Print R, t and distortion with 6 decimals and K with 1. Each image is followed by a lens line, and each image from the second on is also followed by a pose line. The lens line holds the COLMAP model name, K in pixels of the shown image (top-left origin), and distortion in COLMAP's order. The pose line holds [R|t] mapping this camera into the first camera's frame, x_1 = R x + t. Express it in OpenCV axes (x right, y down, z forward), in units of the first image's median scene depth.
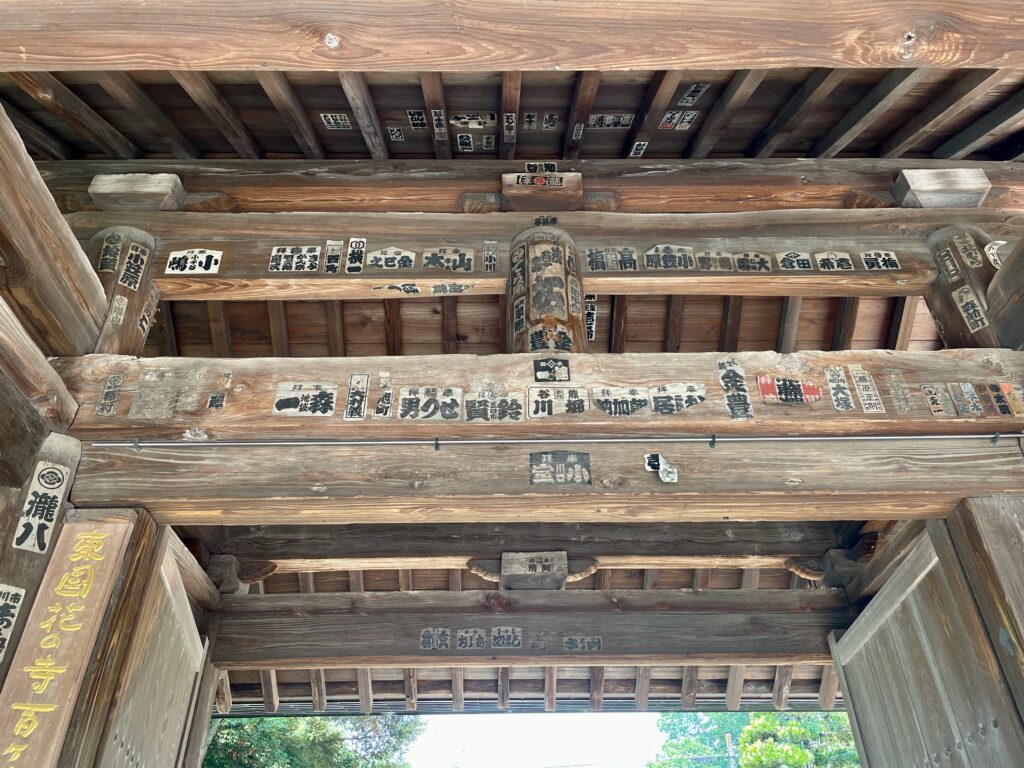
lens RADIAL K [[776.9, 0, 508.4], [0, 776.9, 379.6], [0, 0, 1]] dist [0.085063, -0.108990]
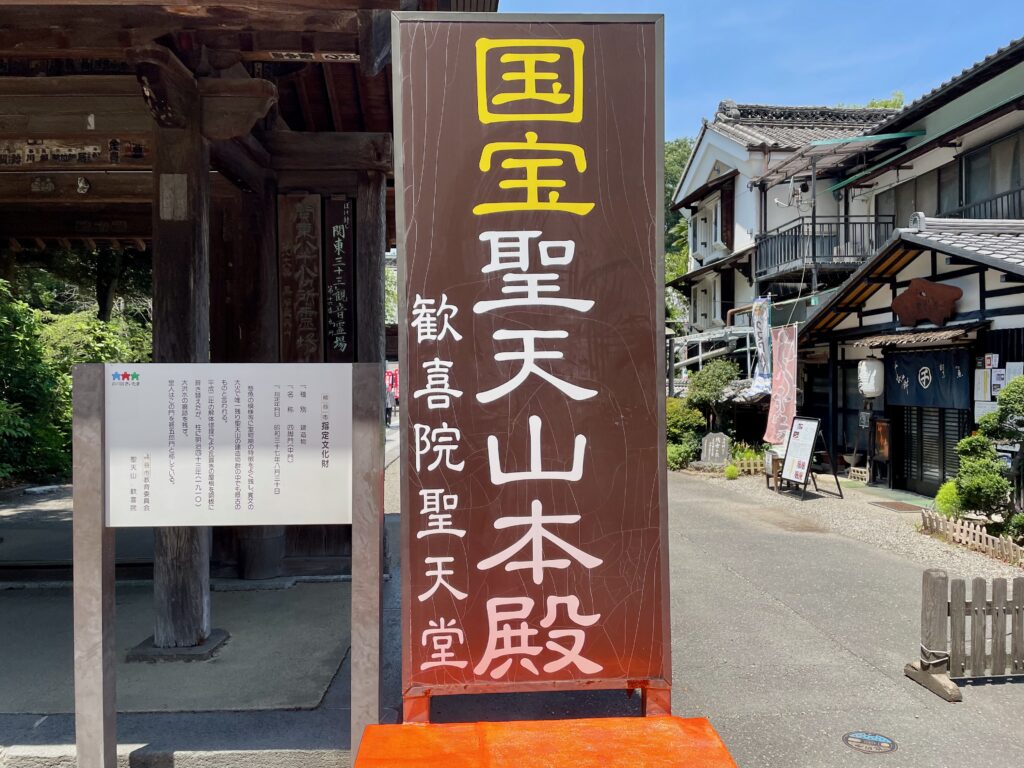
lens RADIAL K [[776.9, 0, 508.4], [0, 776.9, 379.6], [0, 0, 1]] dist [0.085063, -0.108990]
pose [[0.999743, 0.005415, 0.022020, 1.173839], [-0.017526, 0.800712, 0.598793, -0.720003], [-0.014389, -0.599025, 0.800601, -1.092573]]
